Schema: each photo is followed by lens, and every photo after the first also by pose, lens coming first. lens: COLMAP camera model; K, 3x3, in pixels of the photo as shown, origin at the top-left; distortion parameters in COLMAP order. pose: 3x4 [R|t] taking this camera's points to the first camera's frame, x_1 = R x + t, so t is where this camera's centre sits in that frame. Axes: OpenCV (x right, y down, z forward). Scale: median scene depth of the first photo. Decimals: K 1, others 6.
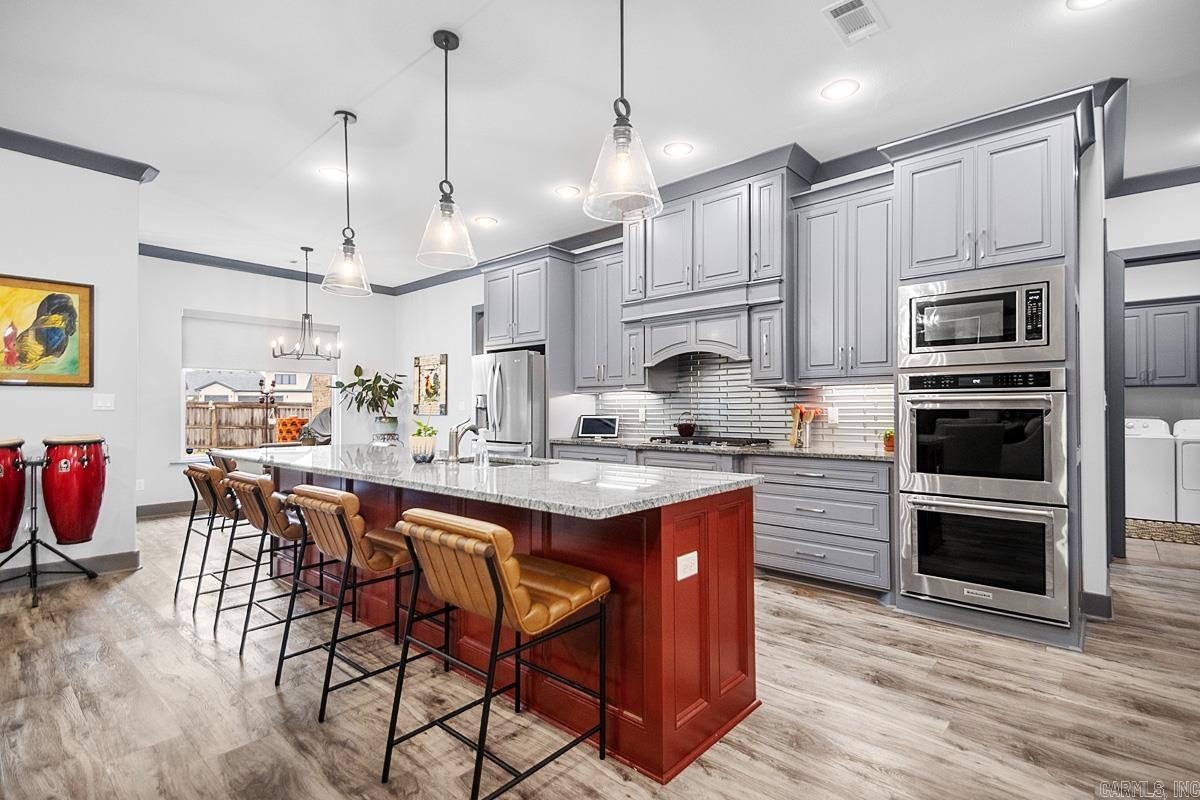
lens RADIAL K [[564.9, 0, 613.8], [0, 564.9, 403.3], [0, 0, 1]] dist [0.034630, -0.019332]
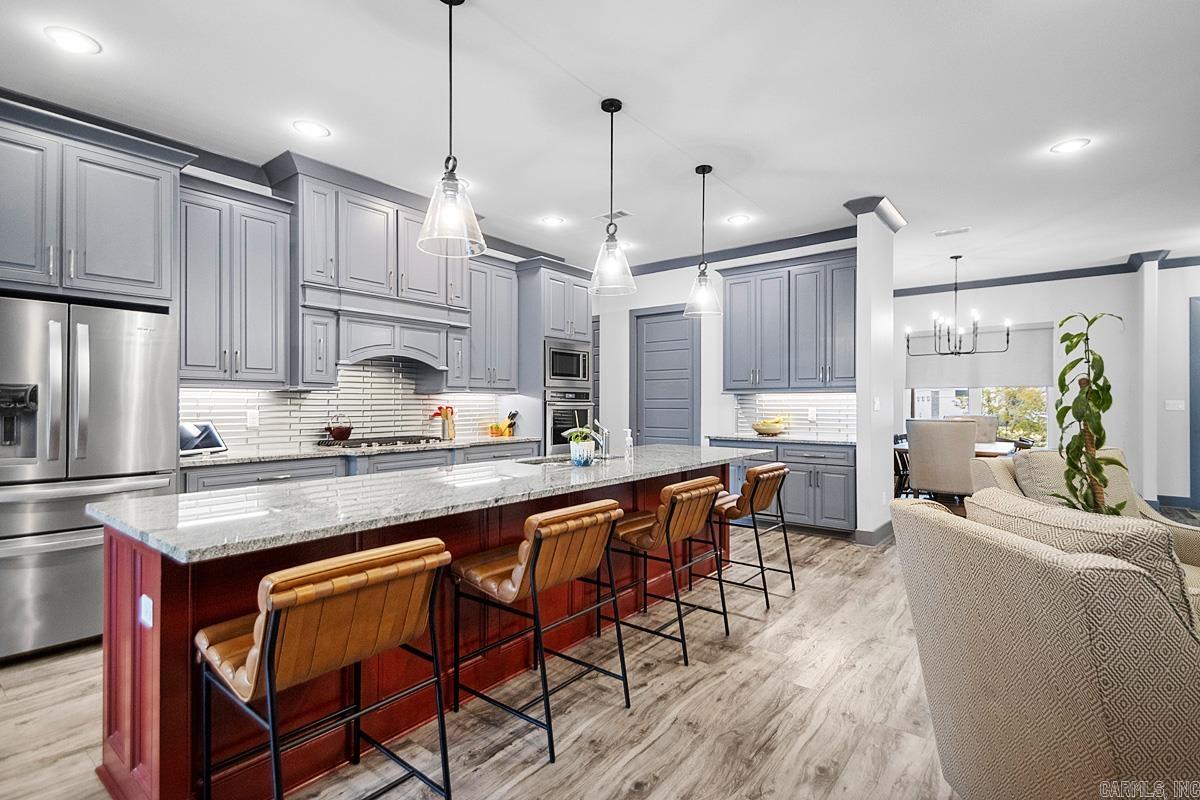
lens RADIAL K [[564.9, 0, 613.8], [0, 564.9, 403.3], [0, 0, 1]] dist [0.034630, -0.019332]
pose [[-0.061624, 0.001001, 0.998099, -0.843620], [-0.014246, 0.999897, -0.001883, -0.007218], [-0.997998, -0.014334, -0.061603, 0.608326]]
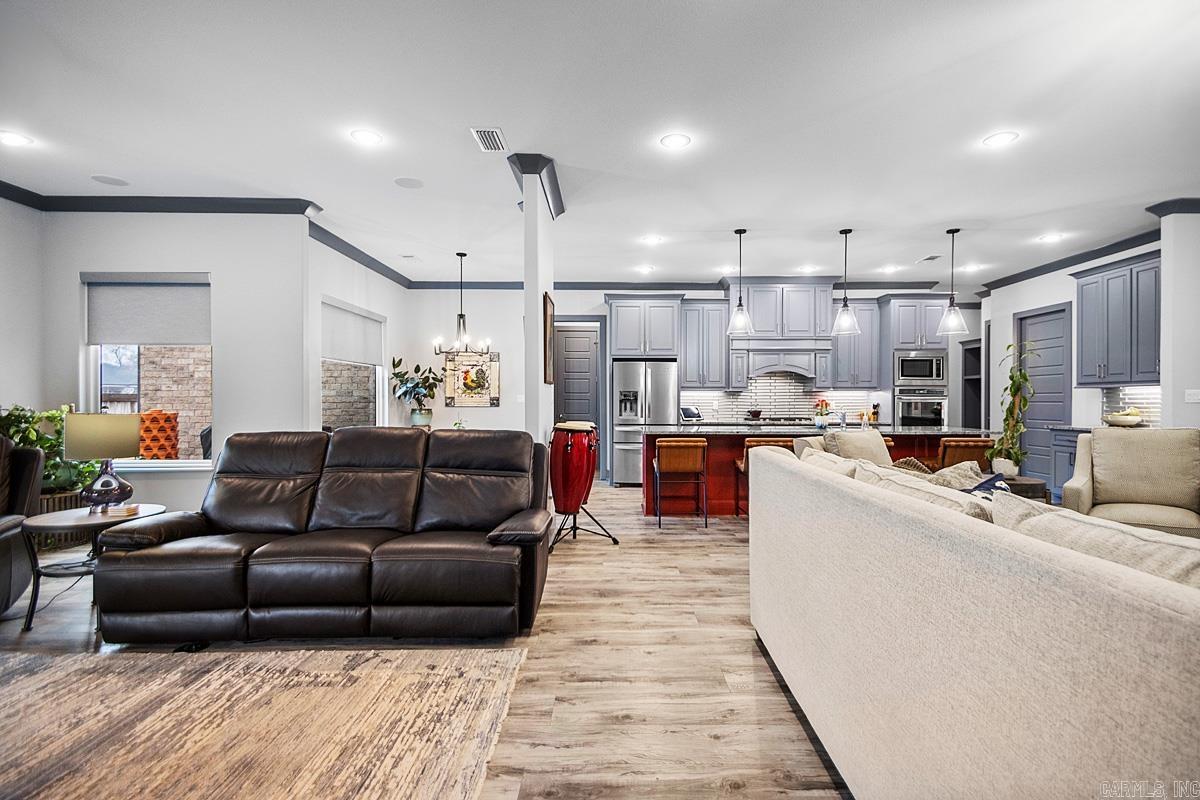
lens RADIAL K [[569.2, 0, 625.7], [0, 569.2, 406.7], [0, 0, 1]] dist [0.034878, -0.021689]
pose [[0.740065, -0.006608, 0.672502, -1.352559], [-0.009016, 0.999764, 0.019746, -0.005844], [-0.672474, -0.020677, 0.739831, -0.026959]]
